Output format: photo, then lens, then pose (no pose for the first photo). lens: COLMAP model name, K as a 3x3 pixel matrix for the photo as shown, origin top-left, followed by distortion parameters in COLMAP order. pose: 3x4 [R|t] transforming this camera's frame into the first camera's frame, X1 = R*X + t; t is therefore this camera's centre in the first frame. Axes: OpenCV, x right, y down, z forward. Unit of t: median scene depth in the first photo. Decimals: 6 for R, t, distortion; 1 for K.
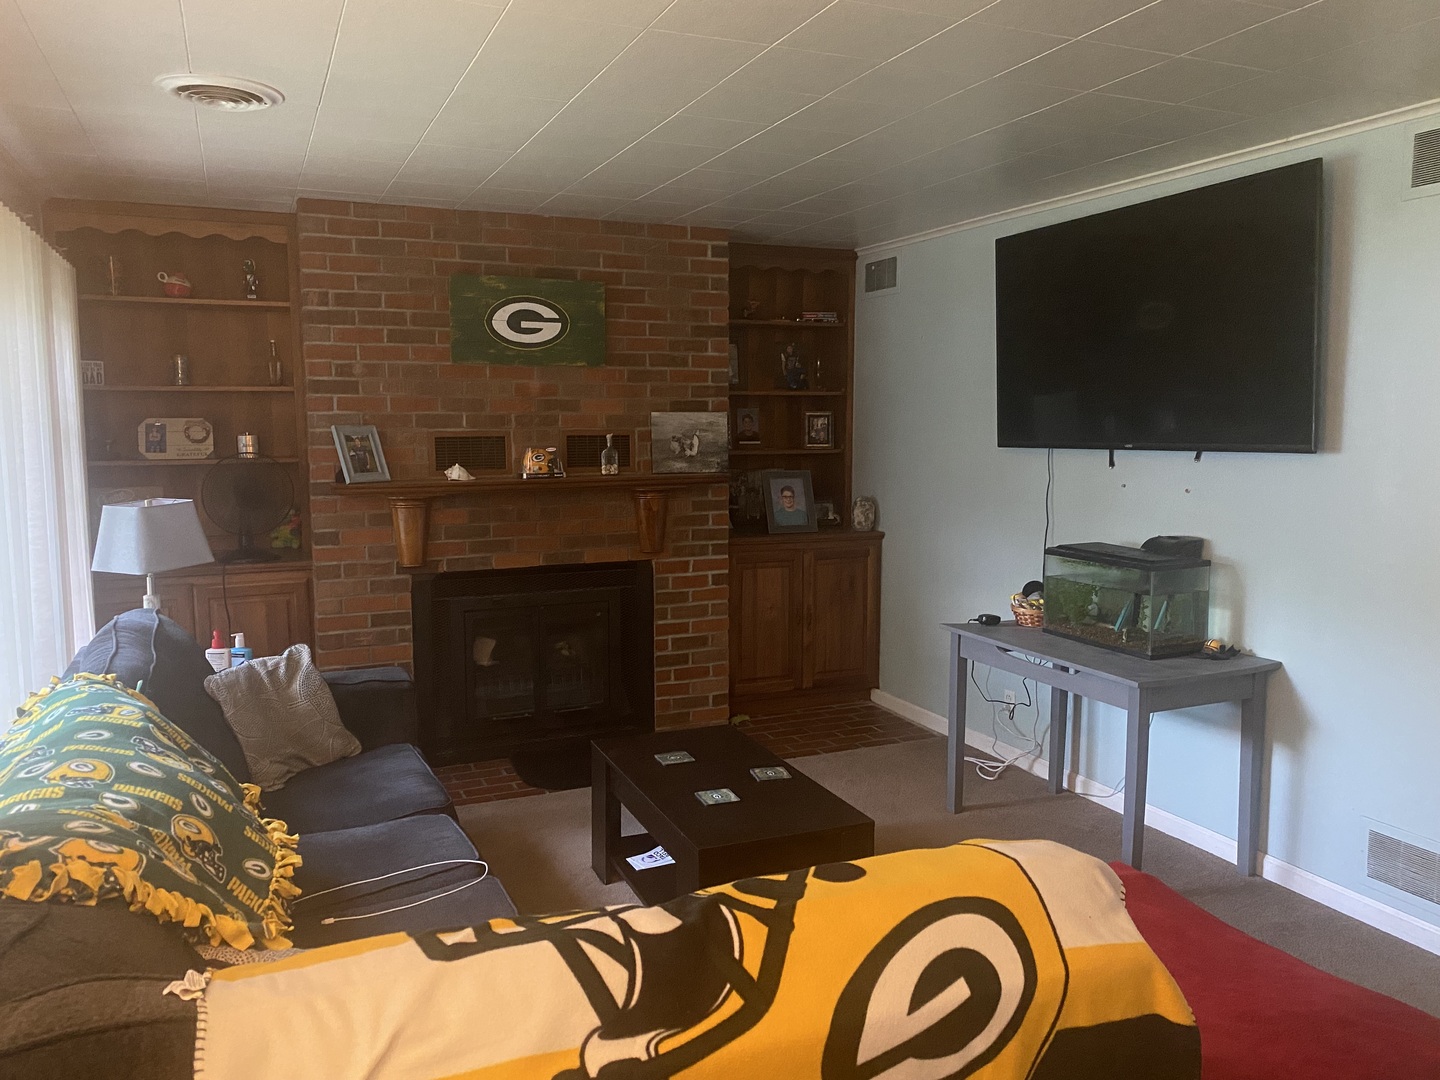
lens RADIAL K [[1140.2, 0, 684.8], [0, 1140.2, 545.4], [0, 0, 1]] dist [0.143984, -0.499896]
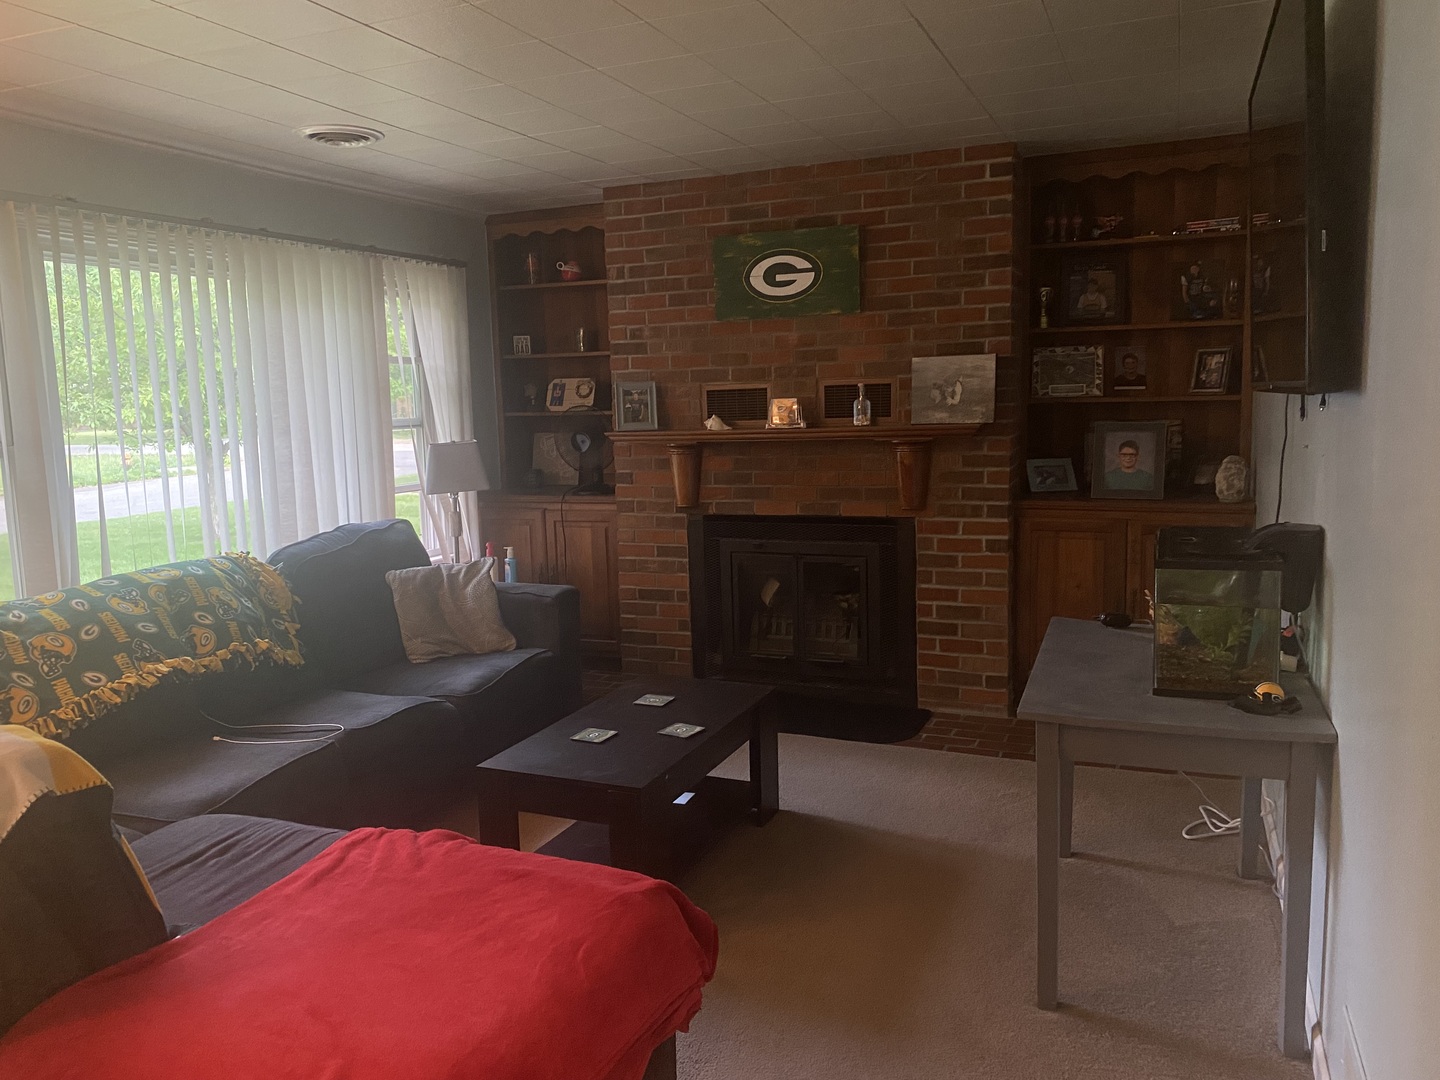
lens RADIAL K [[1140.2, 0, 684.8], [0, 1140.2, 545.4], [0, 0, 1]] dist [0.143984, -0.499896]
pose [[0.653285, 0.087512, -0.752038, 0.573212], [-0.053665, 0.996151, 0.069301, -0.020211], [0.755208, -0.004915, 0.655467, 0.254113]]
